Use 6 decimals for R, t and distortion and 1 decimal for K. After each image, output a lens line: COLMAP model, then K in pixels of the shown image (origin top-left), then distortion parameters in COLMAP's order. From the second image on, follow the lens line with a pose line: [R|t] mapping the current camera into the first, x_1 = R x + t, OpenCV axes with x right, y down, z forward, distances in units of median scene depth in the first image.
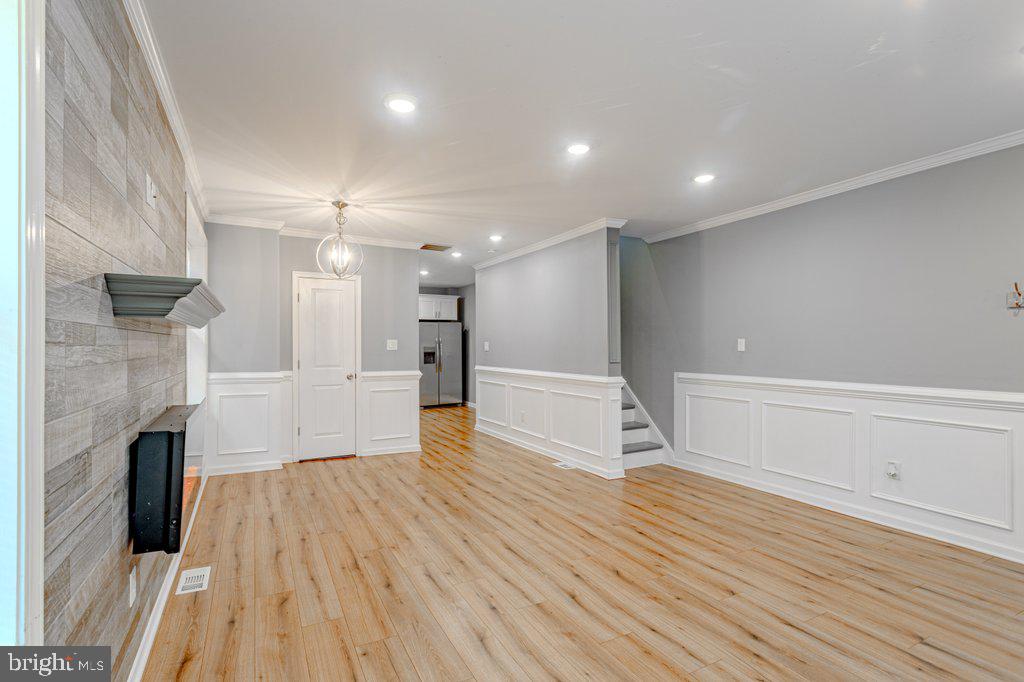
lens RADIAL K [[486.0, 0, 507.6], [0, 486.0, 343.4], [0, 0, 1]] dist [-0.000799, 0.001941]
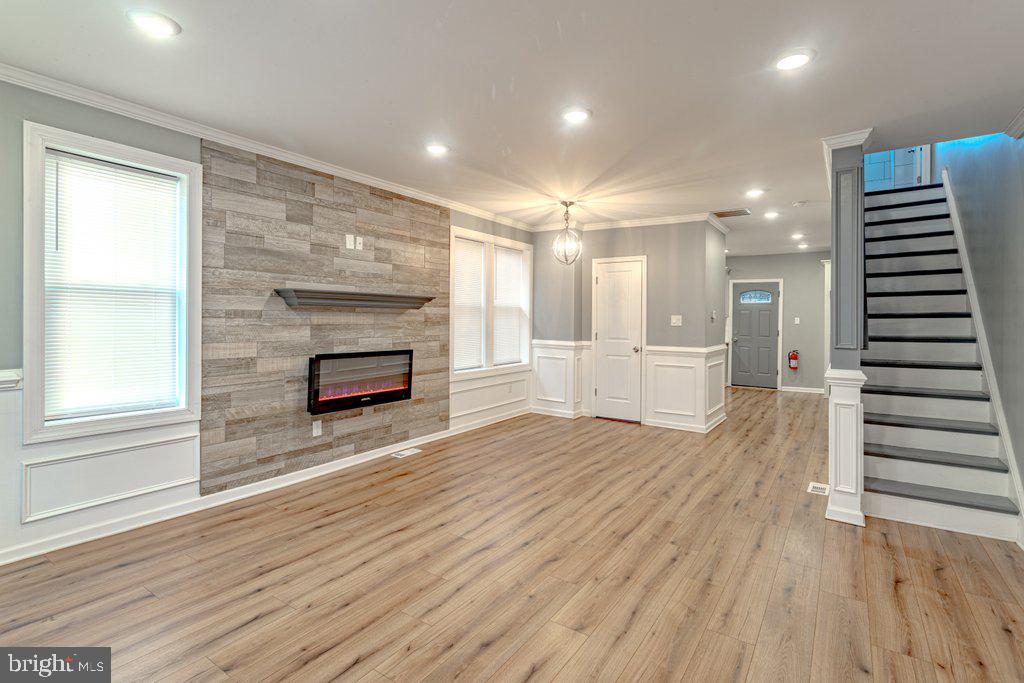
lens RADIAL K [[486.0, 0, 516.8], [0, 486.0, 325.9], [0, 0, 1]] dist [-0.000799, 0.001941]
pose [[0.473923, 0.015234, -0.880434, 0.725742], [-0.005836, 0.999883, 0.014160, 0.001371], [0.880547, -0.001573, 0.473957, 0.348058]]
